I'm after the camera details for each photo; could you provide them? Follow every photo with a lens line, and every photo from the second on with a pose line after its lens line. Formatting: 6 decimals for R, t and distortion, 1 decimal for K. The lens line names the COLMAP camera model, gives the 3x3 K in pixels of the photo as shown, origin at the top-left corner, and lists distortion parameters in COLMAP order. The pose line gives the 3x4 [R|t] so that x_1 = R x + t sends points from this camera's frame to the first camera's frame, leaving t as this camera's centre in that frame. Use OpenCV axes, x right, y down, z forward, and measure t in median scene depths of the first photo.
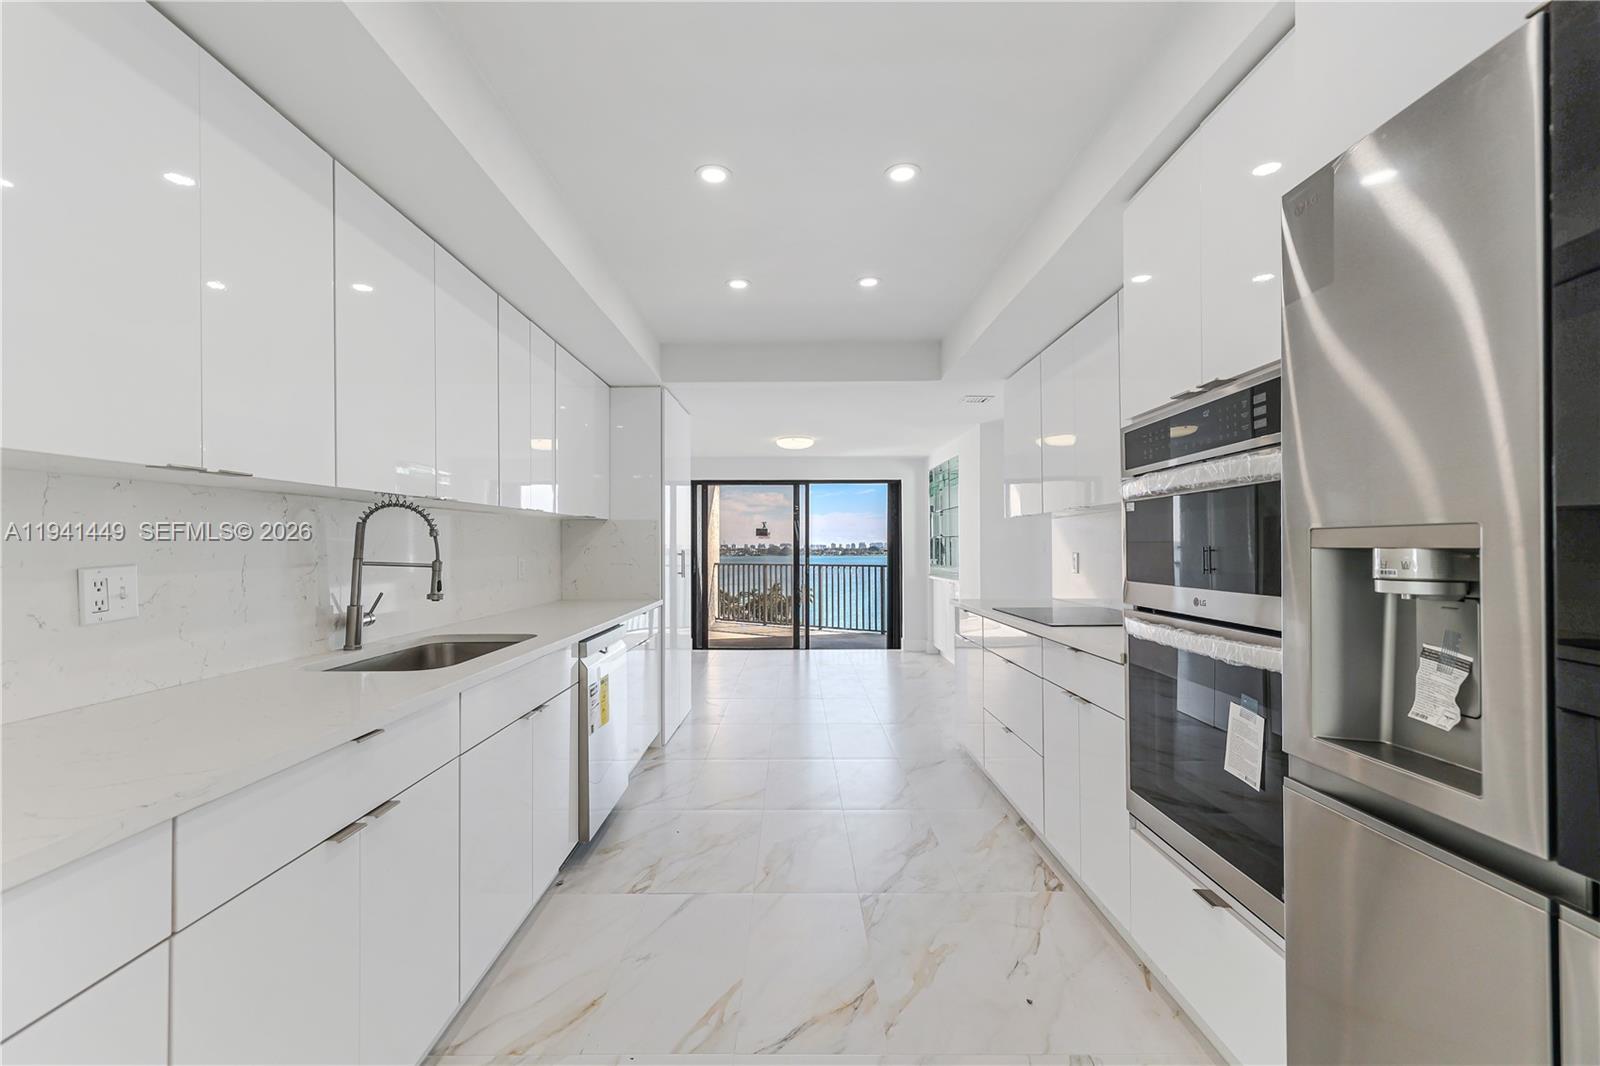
lens RADIAL K [[685.6, 0, 780.5], [0, 685.6, 528.9], [0, 0, 1]] dist [-0.000388, 0.000112]
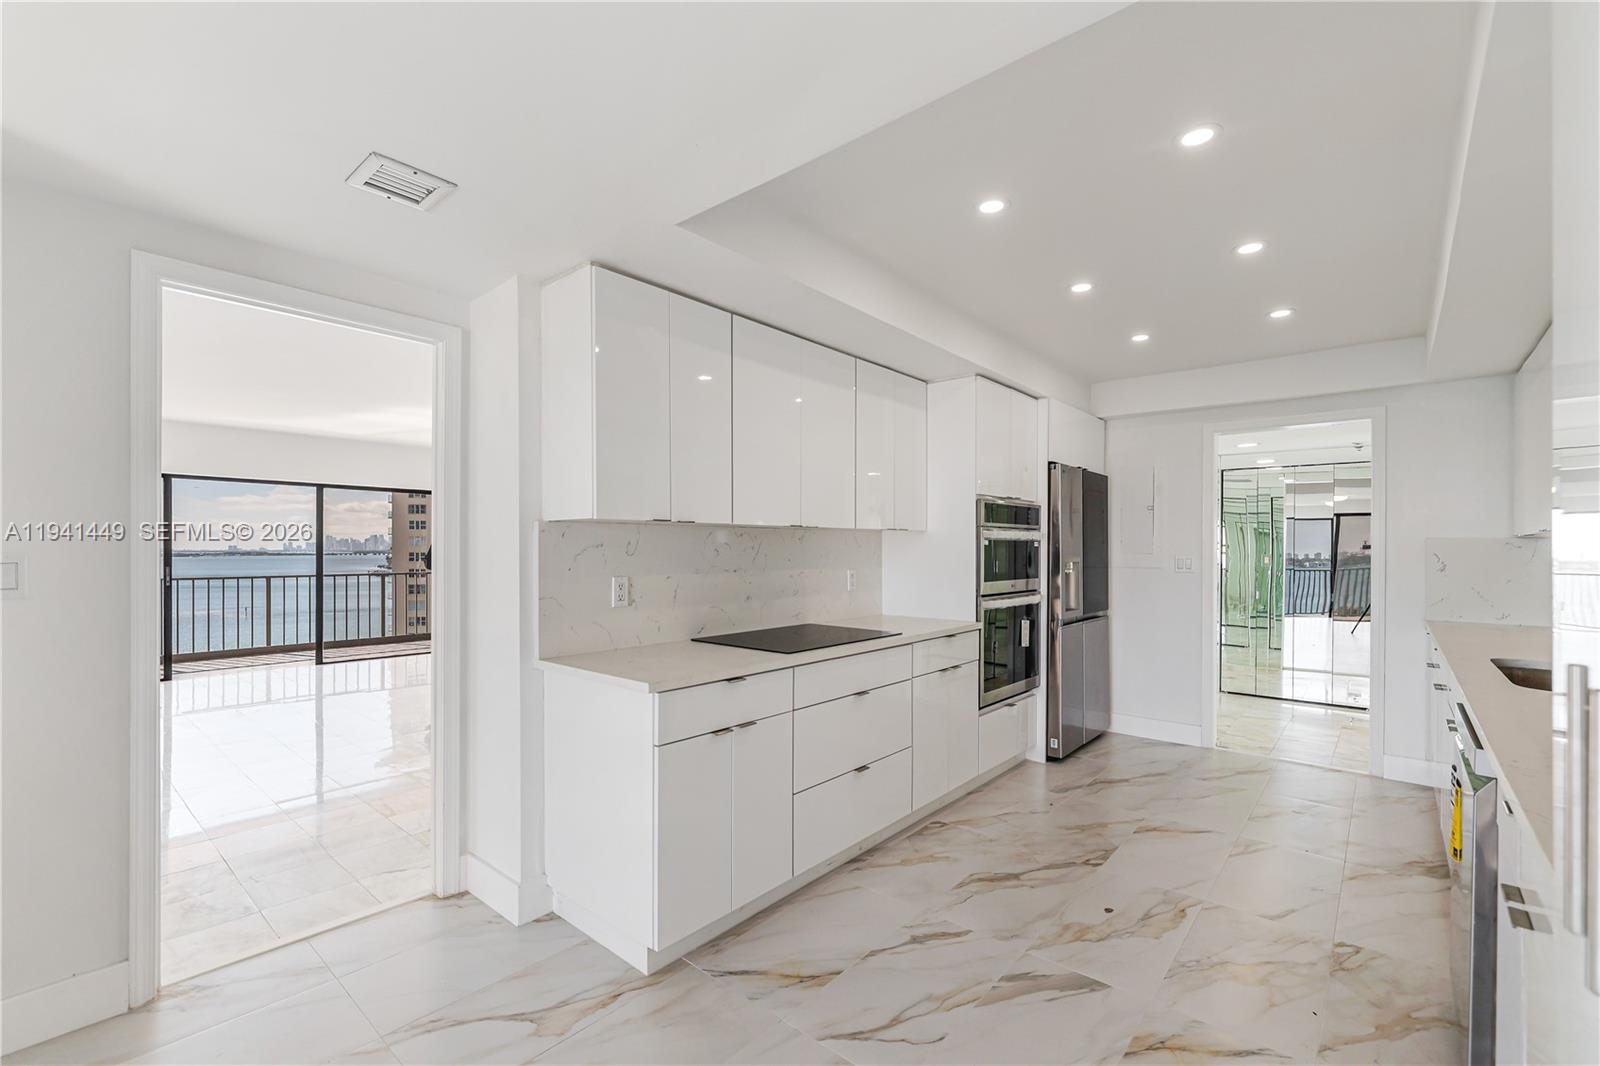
lens RADIAL K [[677.2, 0, 792.6], [0, 677.2, 551.9], [0, 0, 1]] dist [-0.000314, 0.000077]
pose [[-0.766684, 0.001210, 0.642024, -0.216618], [-0.016271, 0.999640, -0.021314, 0.031989], [-0.641819, -0.026788, -0.766388, 2.163224]]
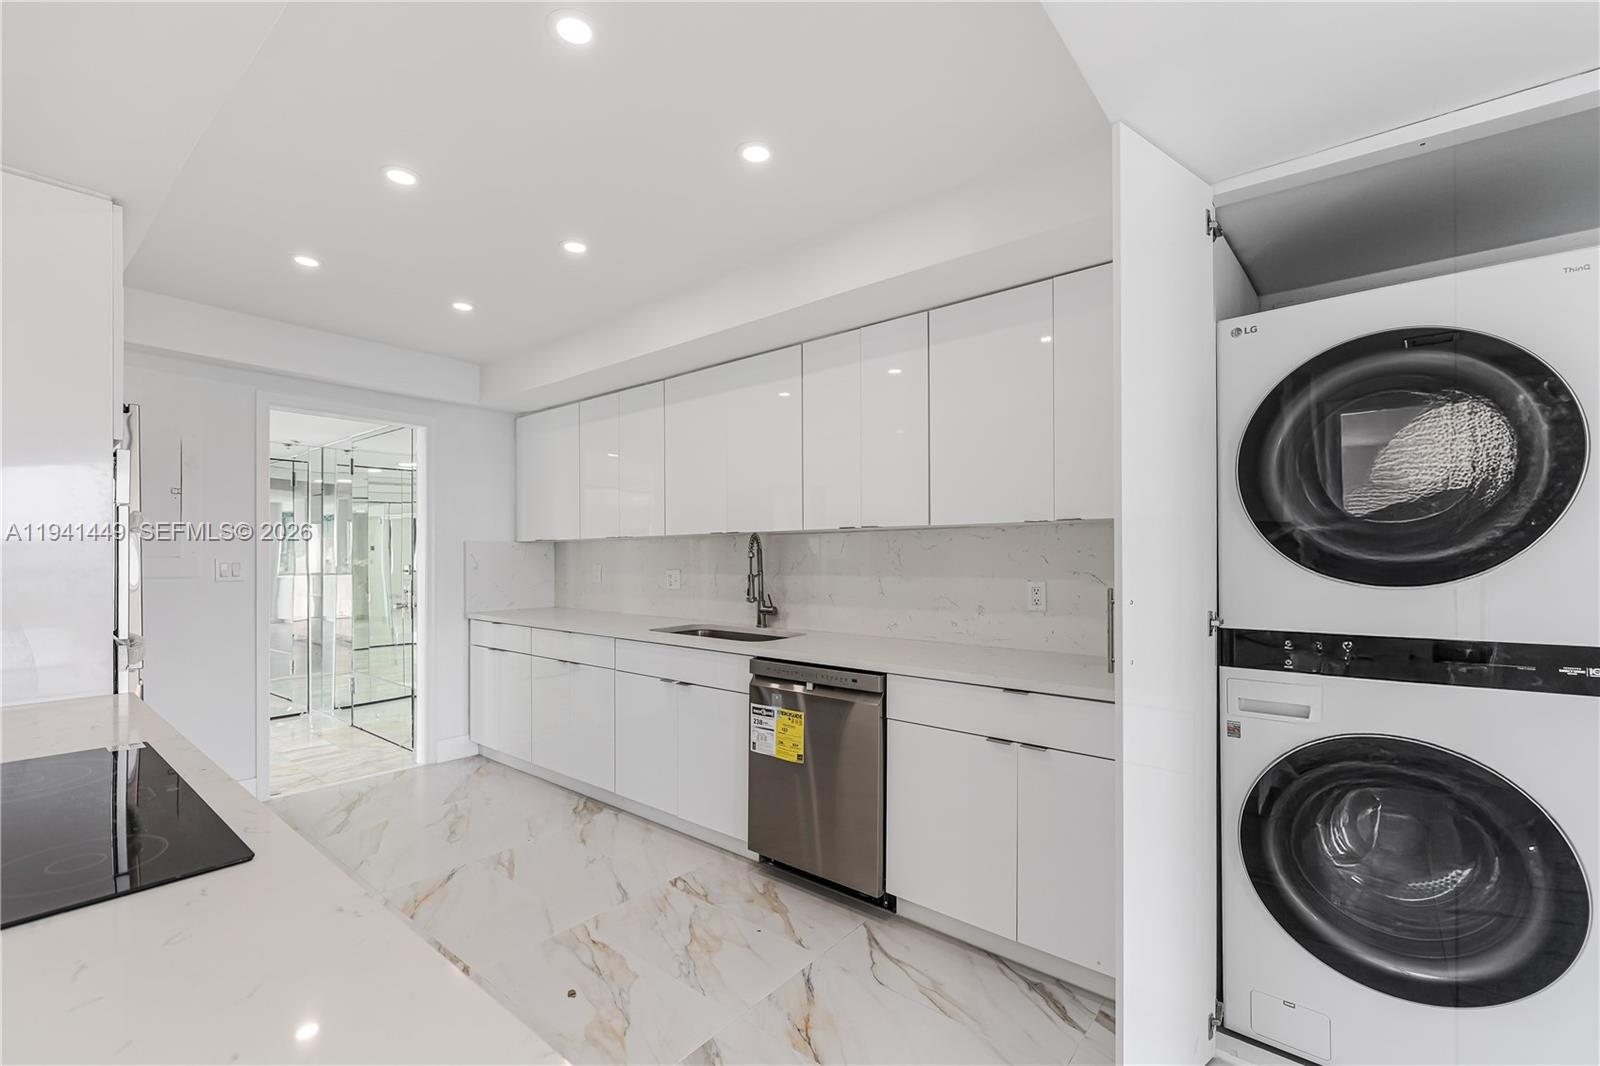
lens RADIAL K [[683.7, 0, 782.2], [0, 683.7, 541.2], [0, 0, 1]] dist [-0.000667, -0.000547]
pose [[-0.624910, -0.006062, -0.780673, 0.541548], [0.024682, 0.999317, -0.027518, 0.015564], [0.780306, -0.036465, -0.624334, 1.823059]]
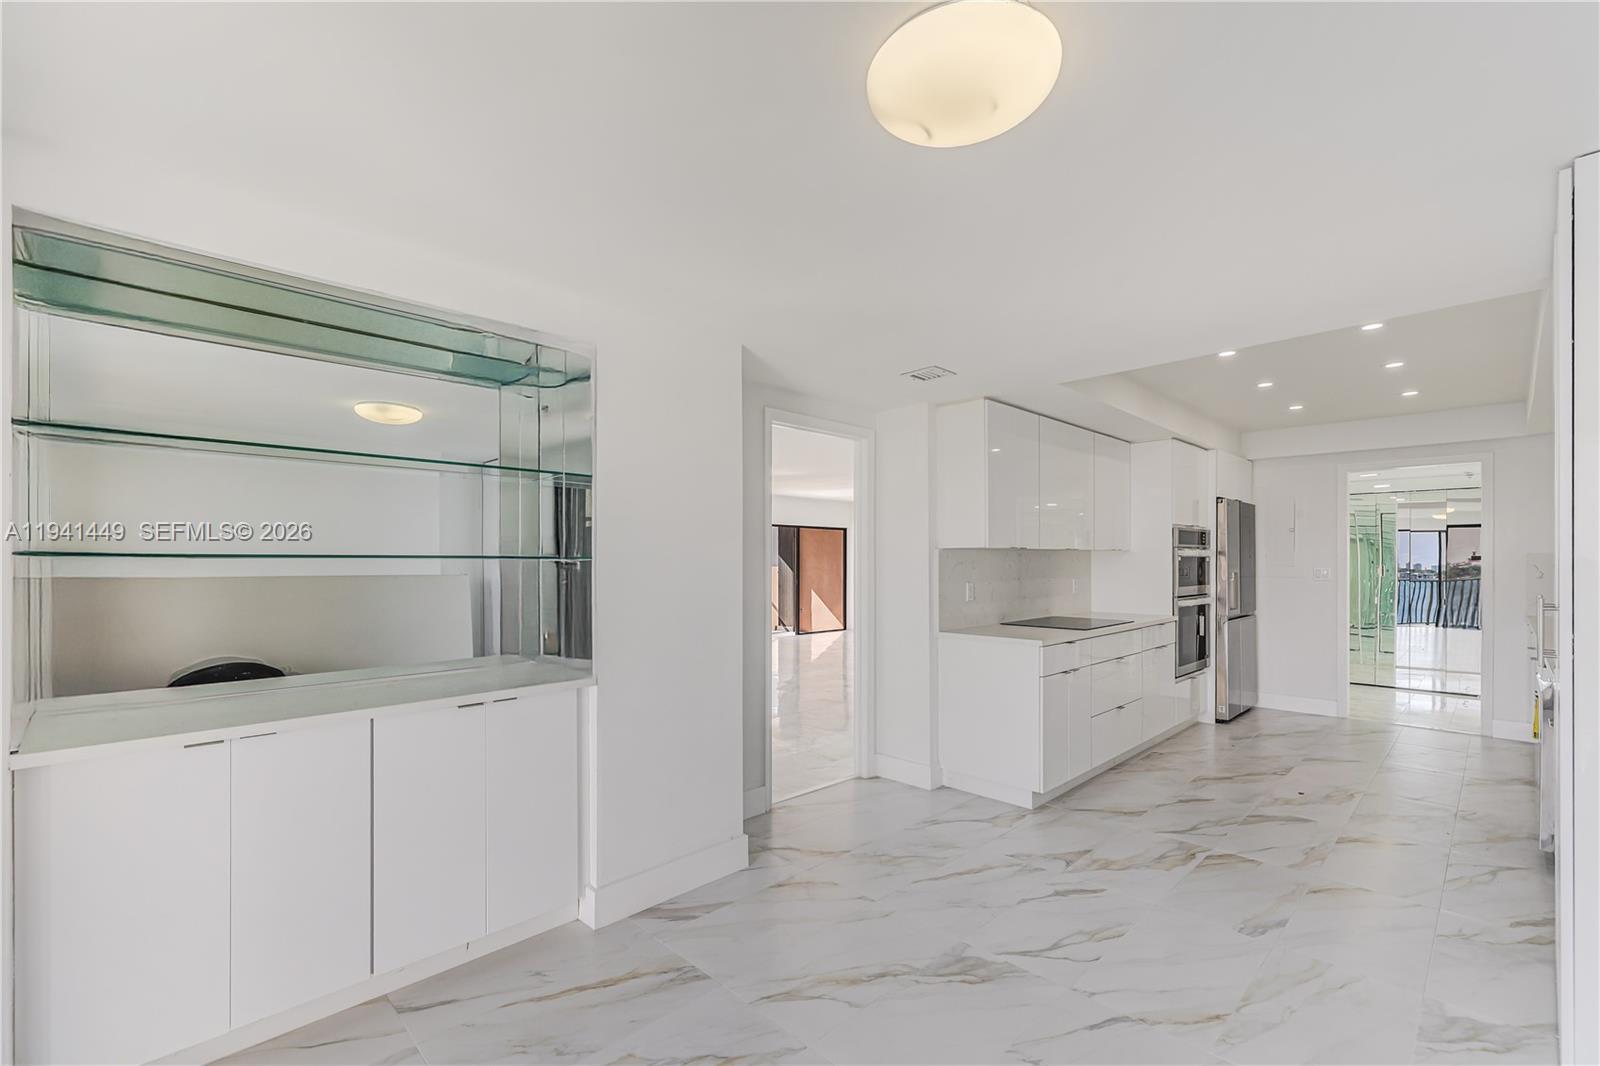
lens RADIAL K [[672.5, 0, 794.3], [0, 672.5, 566.6], [0, 0, 1]] dist [0.003097, 0.000464]
pose [[-0.708630, 0.004009, 0.705569, -0.204585], [-0.012950, 0.999742, -0.018687, 0.050100], [-0.705461, -0.022379, -0.708395, 3.015495]]
